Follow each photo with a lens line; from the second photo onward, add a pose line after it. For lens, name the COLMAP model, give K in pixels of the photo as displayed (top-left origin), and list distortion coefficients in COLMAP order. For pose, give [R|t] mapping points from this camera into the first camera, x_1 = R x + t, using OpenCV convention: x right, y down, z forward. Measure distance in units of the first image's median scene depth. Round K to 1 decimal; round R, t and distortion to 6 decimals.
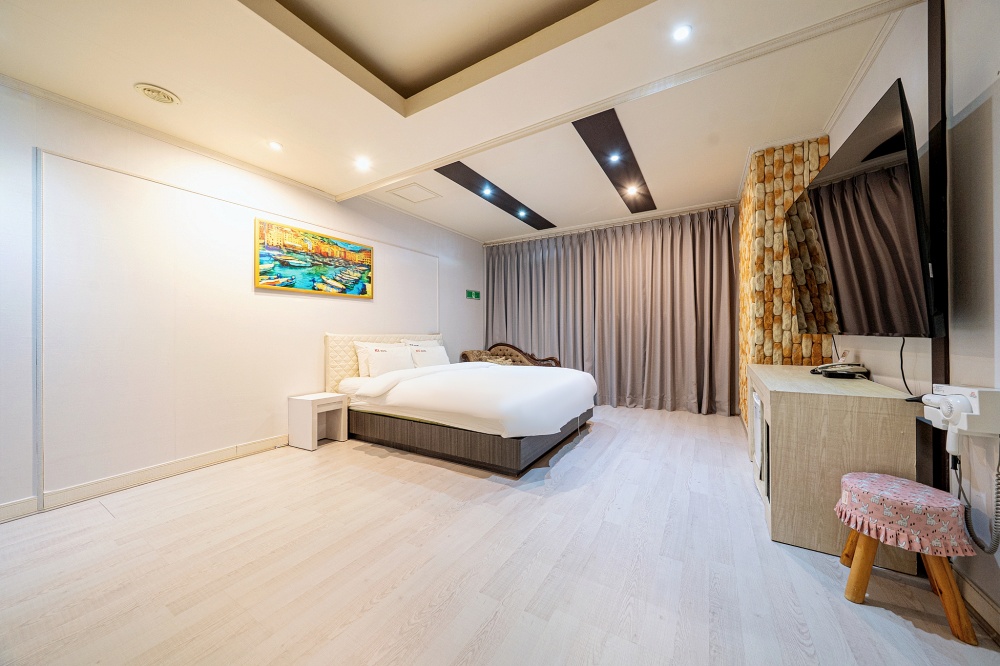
lens RADIAL K [[342.1, 0, 498.7], [0, 342.1, 331.1], [0, 0, 1]] dist [-0.000478, 0.000029]
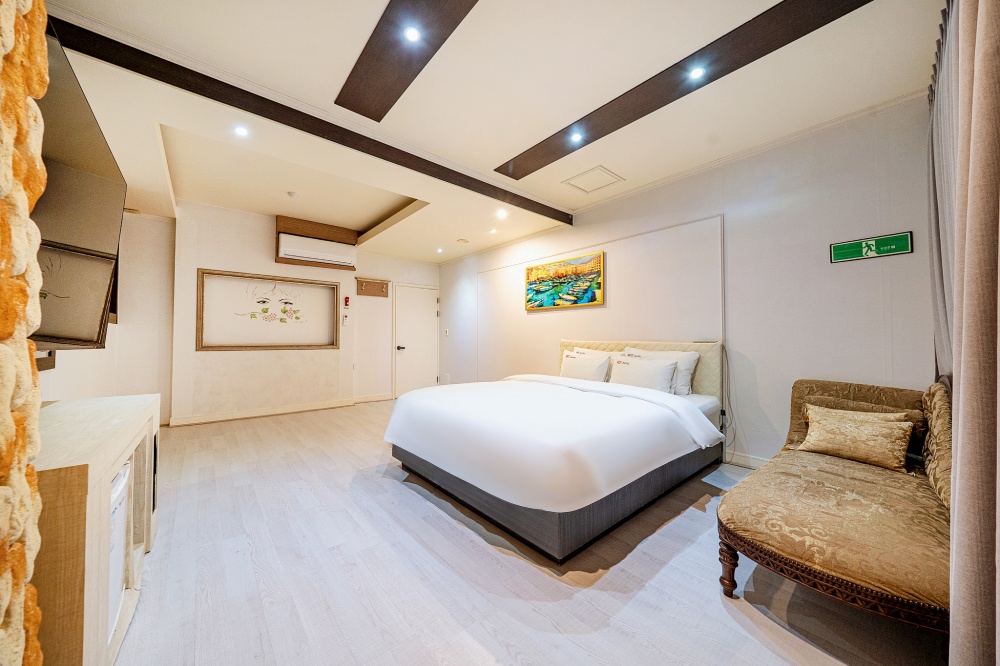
lens RADIAL K [[342.1, 0, 498.7], [0, 342.1, 331.1], [0, 0, 1]] dist [-0.000478, 0.000029]
pose [[-0.300933, -0.014981, -0.953528, 0.798010], [0.003351, 0.999854, -0.016767, -0.003933], [0.953640, -0.008241, -0.300838, 1.252793]]
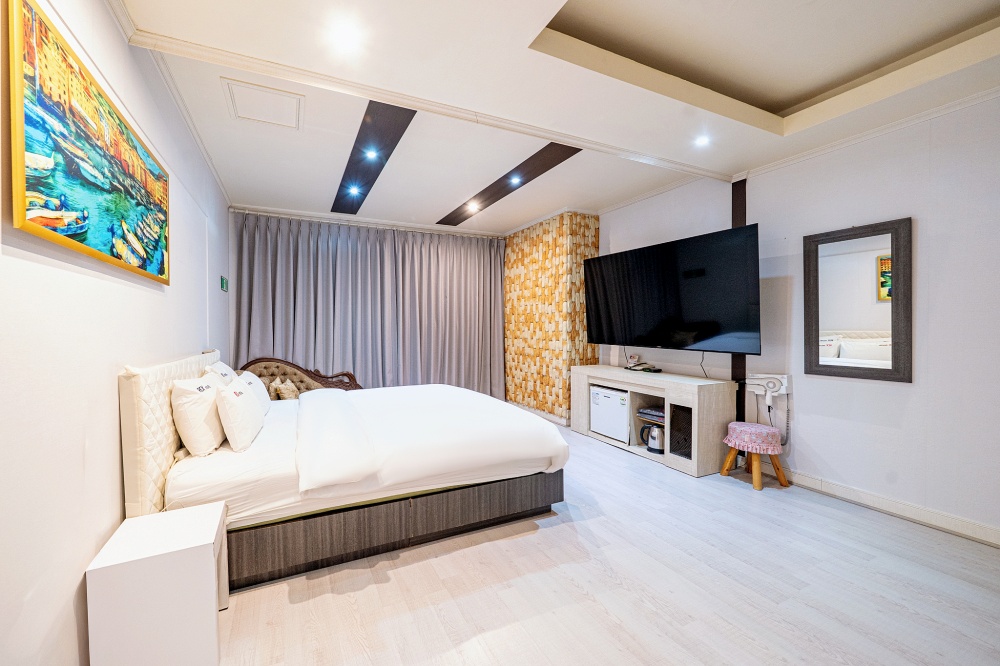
lens RADIAL K [[365.0, 0, 438.9], [0, 365.0, 331.8], [0, 0, 1]] dist [-0.002441, -0.000104]
pose [[0.591454, -0.003022, 0.806333, -0.685239], [-0.004465, 0.999965, 0.007023, -0.044154], [-0.806326, -0.007754, 0.591420, 0.504896]]
